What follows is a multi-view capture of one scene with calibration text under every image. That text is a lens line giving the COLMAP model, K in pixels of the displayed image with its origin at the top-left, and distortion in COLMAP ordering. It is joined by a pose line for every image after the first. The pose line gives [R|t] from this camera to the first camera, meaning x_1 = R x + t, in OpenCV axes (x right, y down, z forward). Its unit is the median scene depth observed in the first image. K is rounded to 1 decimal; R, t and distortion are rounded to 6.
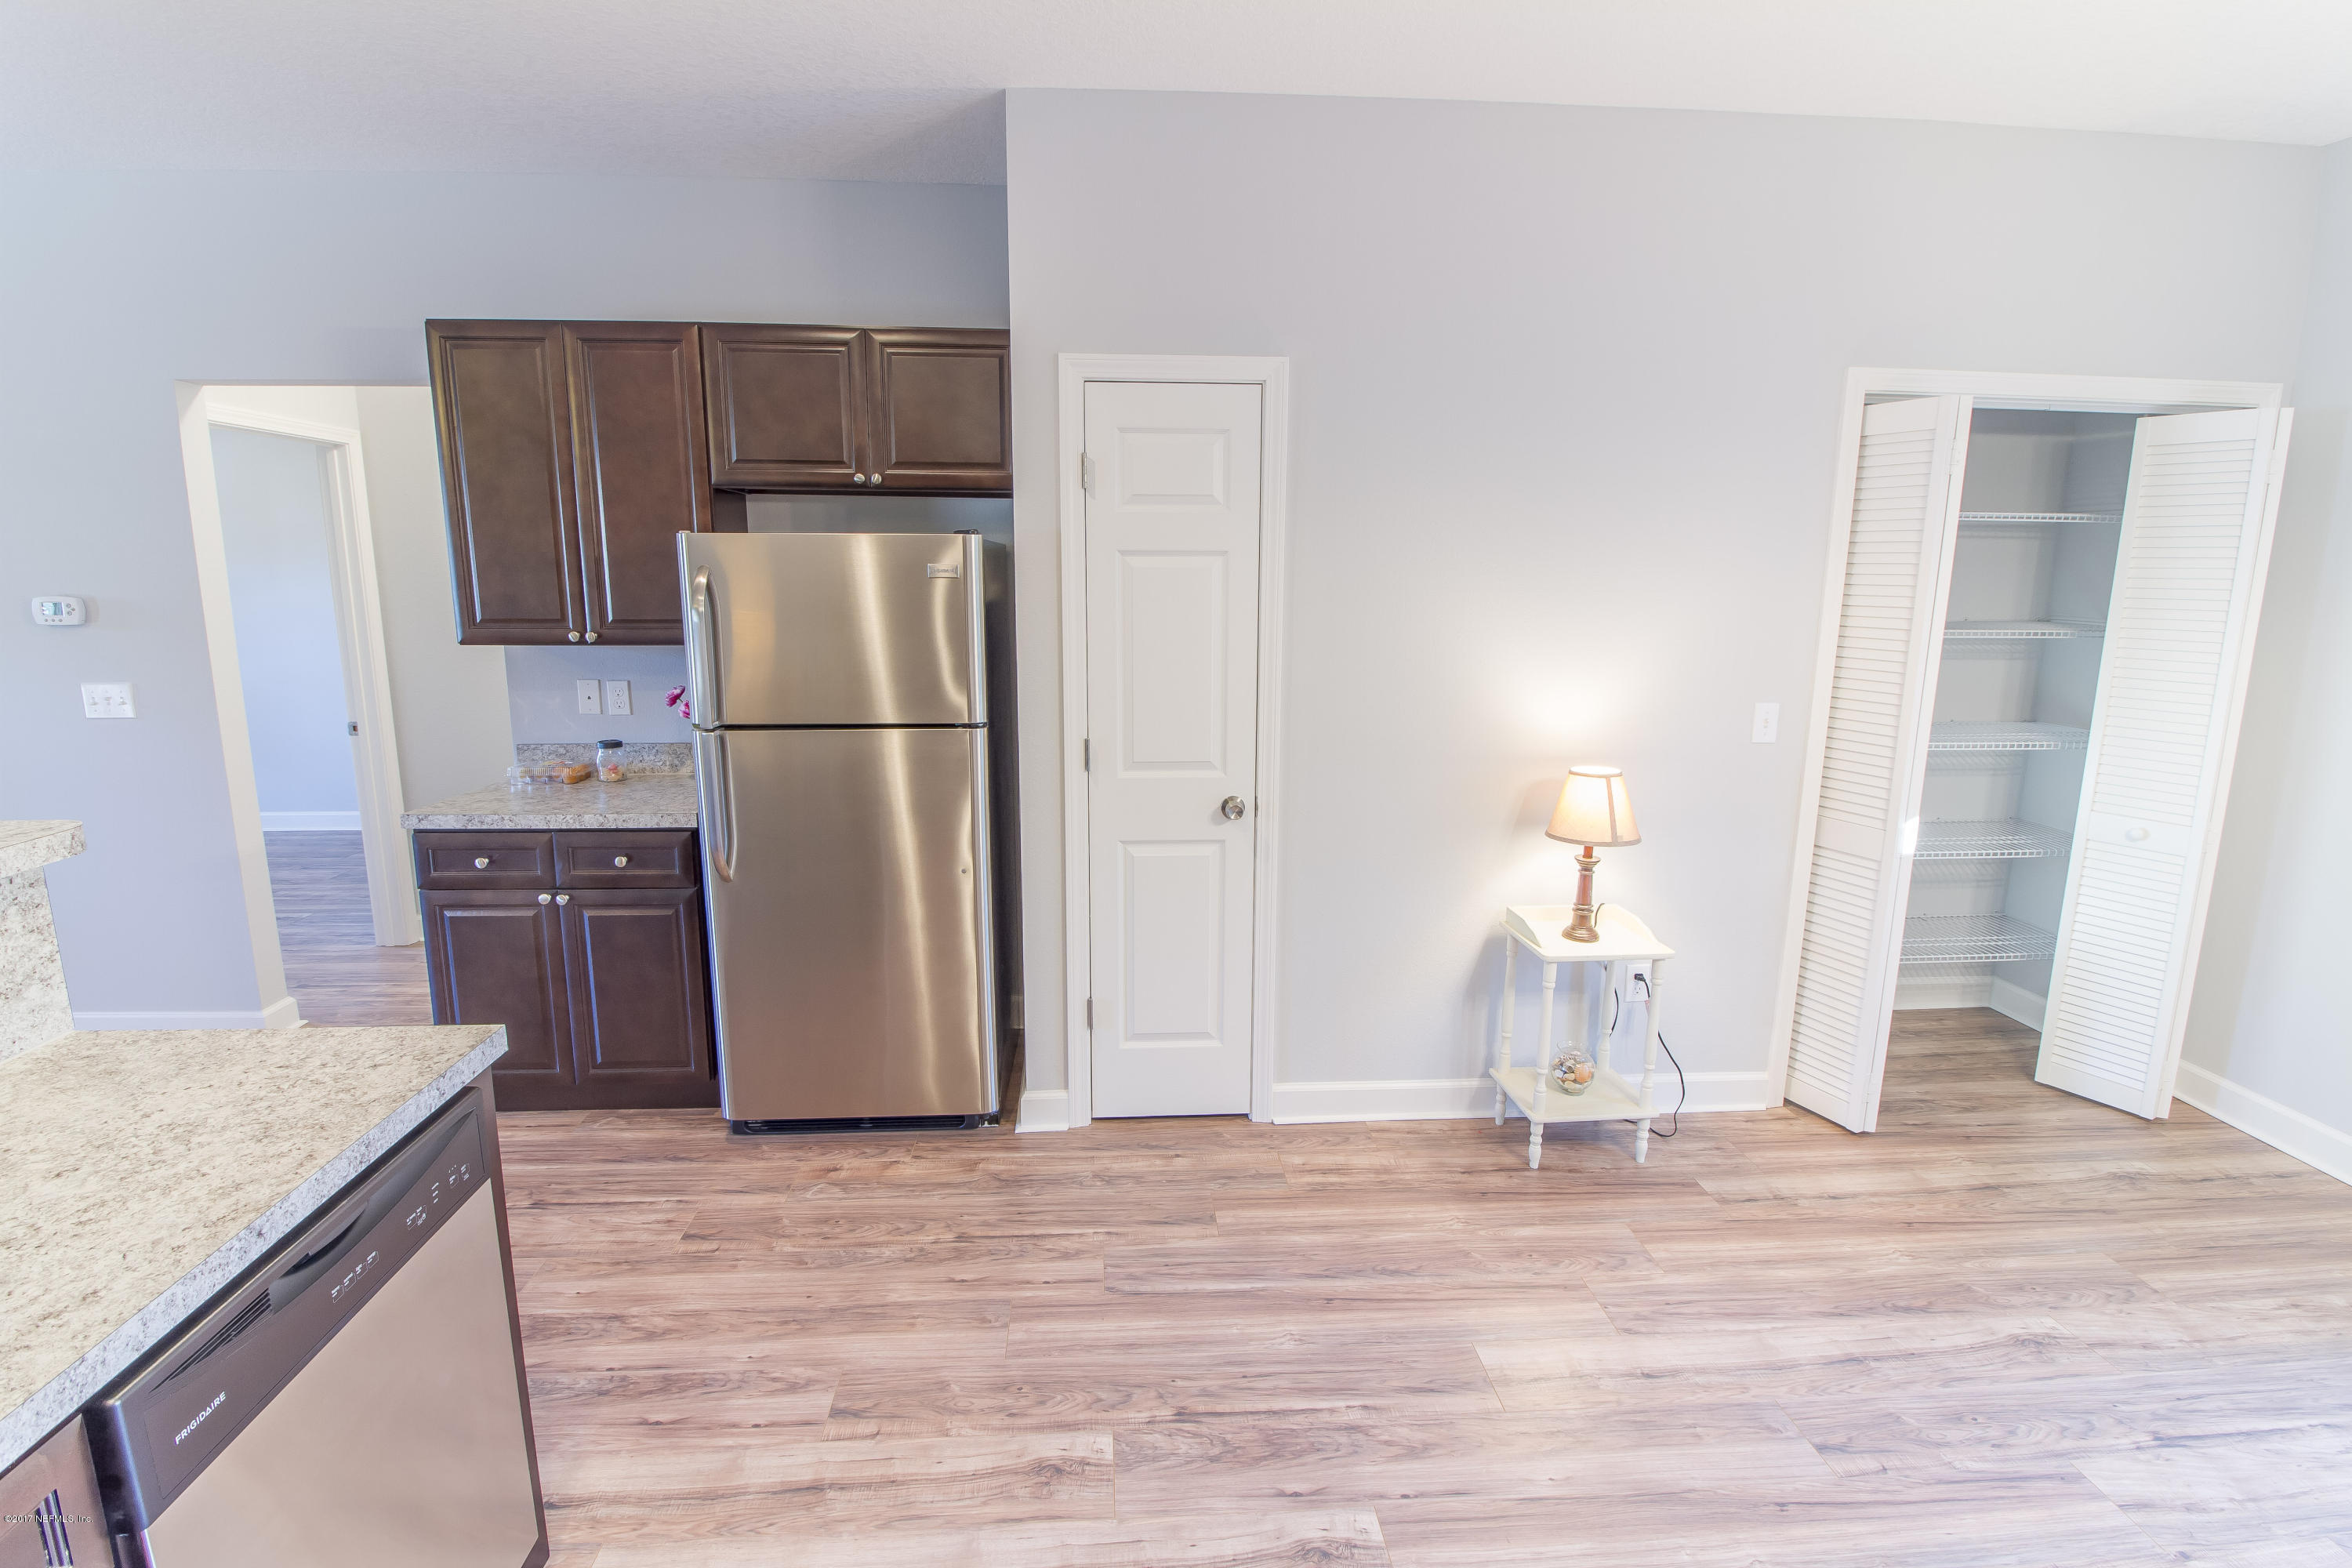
lens RADIAL K [[1084.3, 0, 1163.6], [0, 1084.3, 769.6], [0, 0, 1]] dist [-0.001662, -0.011875]
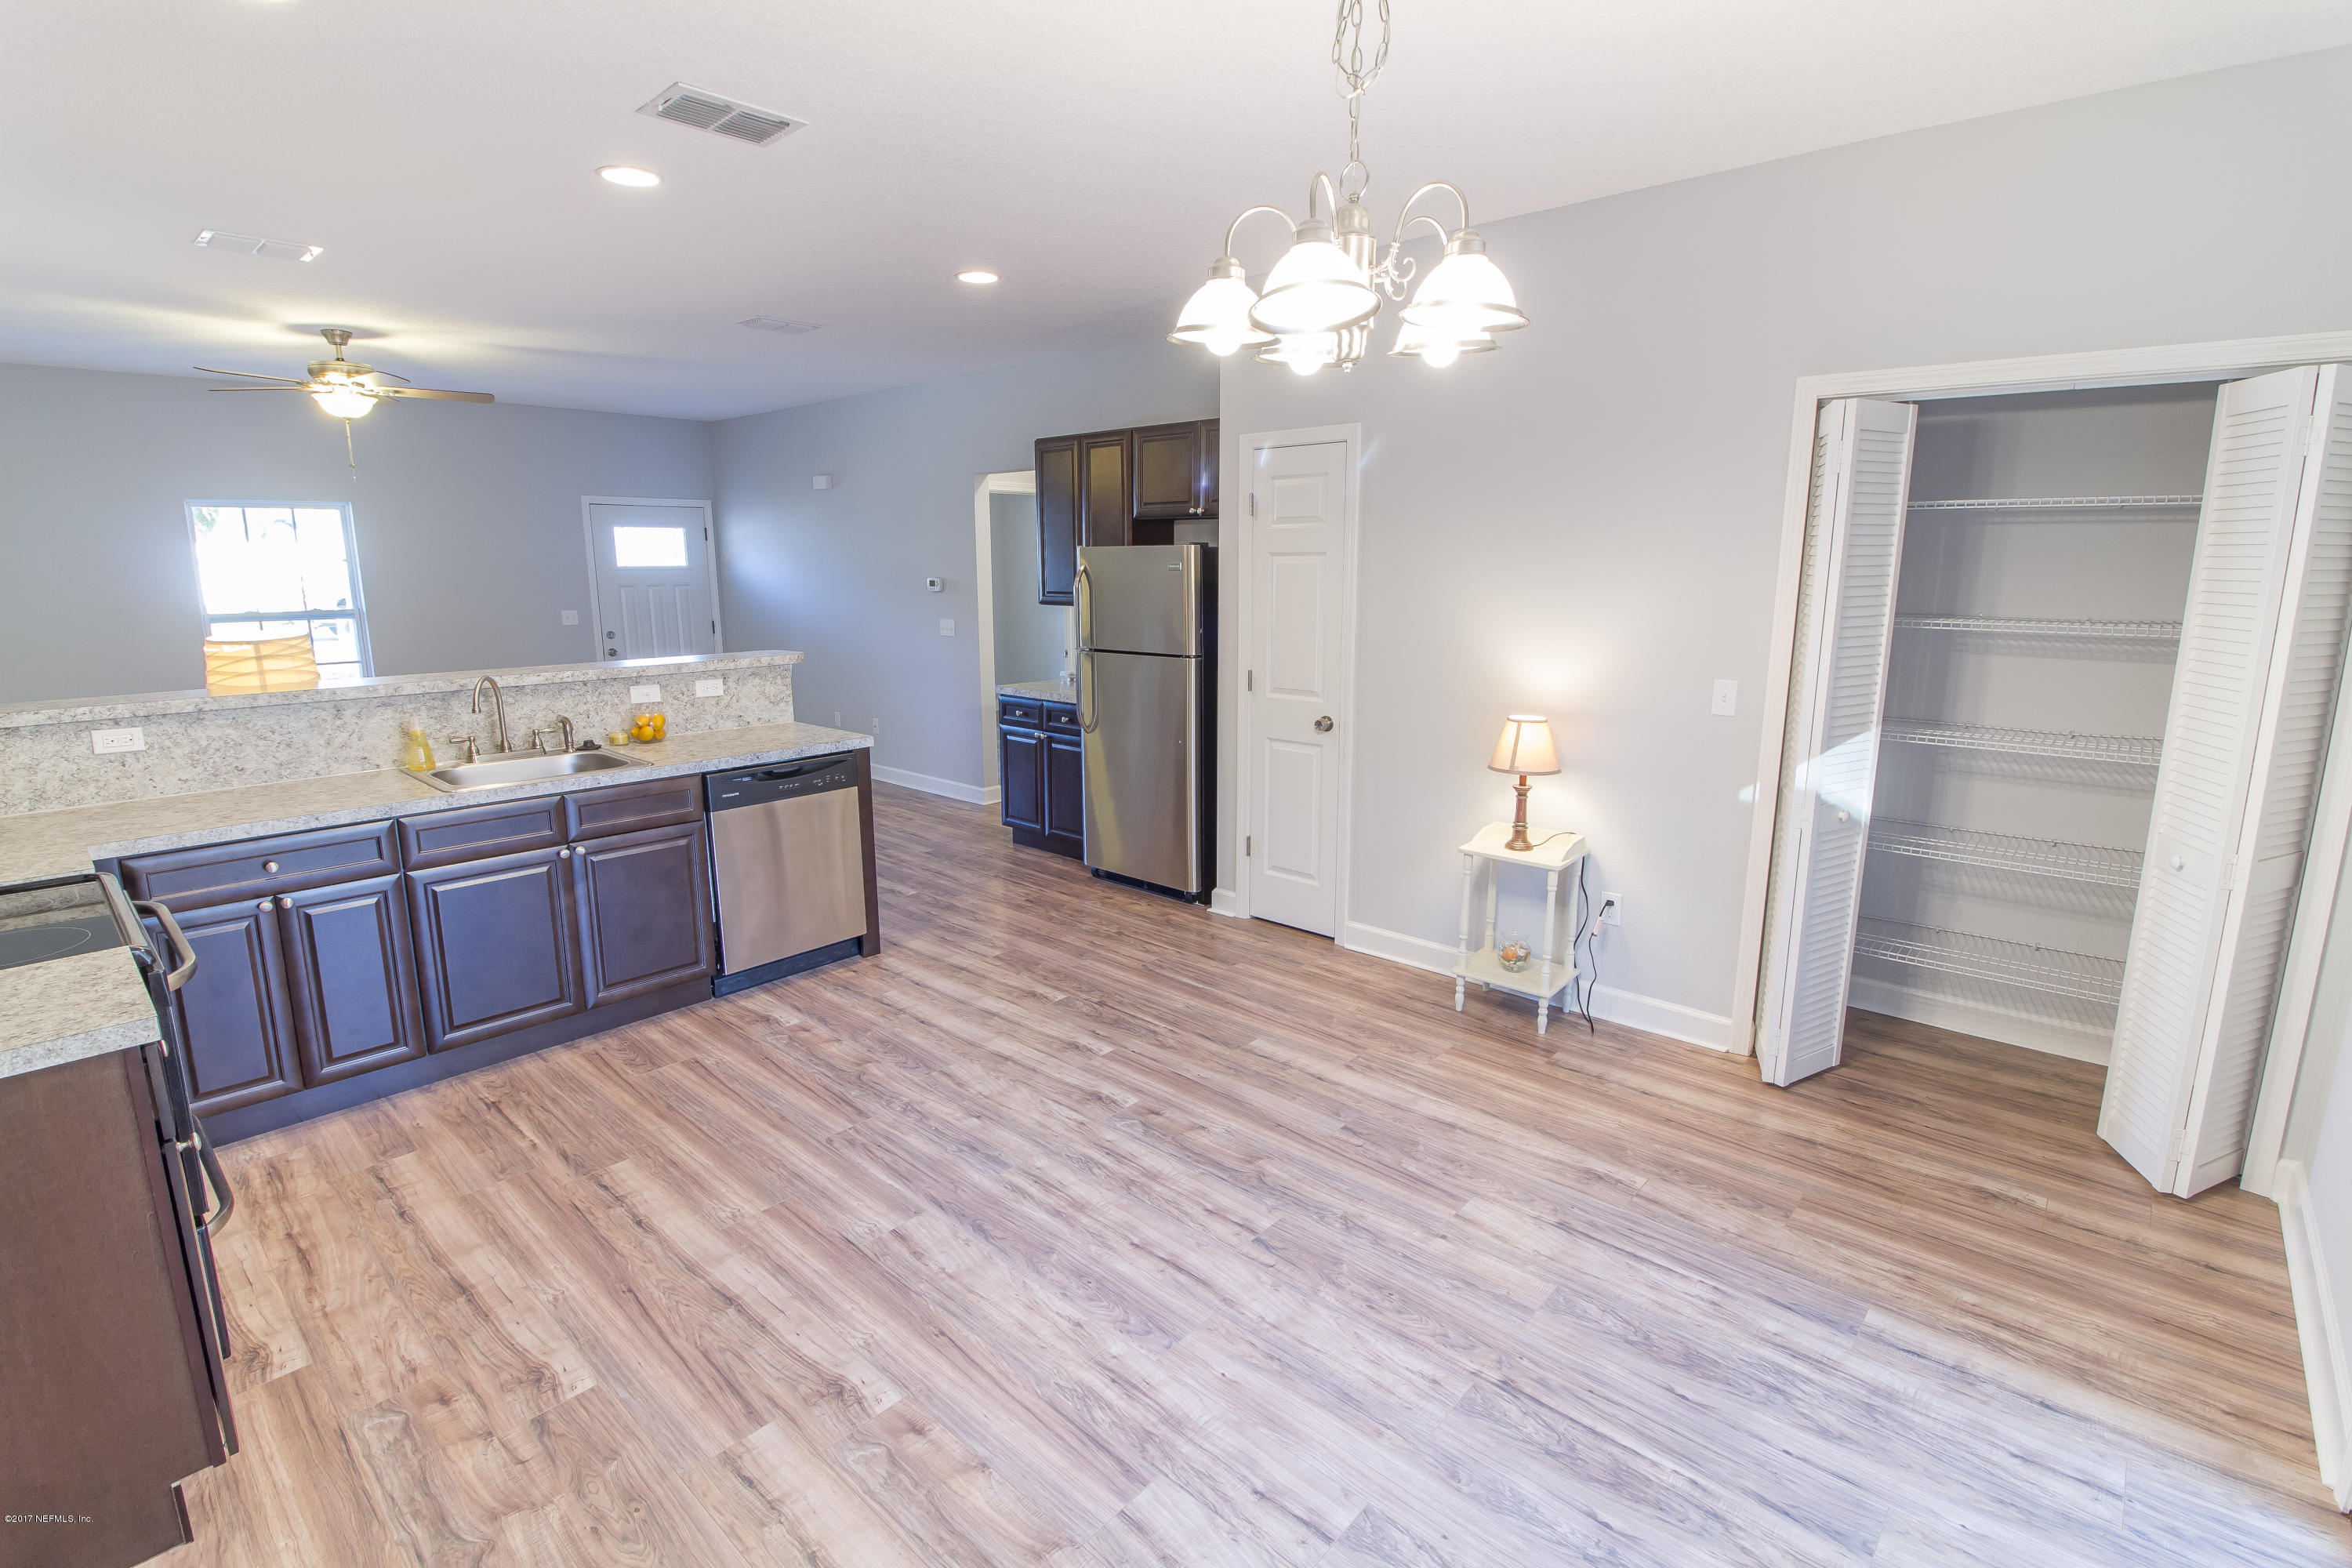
lens RADIAL K [[1084.3, 0, 1163.6], [0, 1084.3, 769.6], [0, 0, 1]] dist [-0.001662, -0.011875]
pose [[0.693266, 0.128833, -0.709073, 1.017029], [-0.122434, 0.990644, 0.060287, 0.036905], [0.710206, 0.045019, 0.702553, -0.217345]]
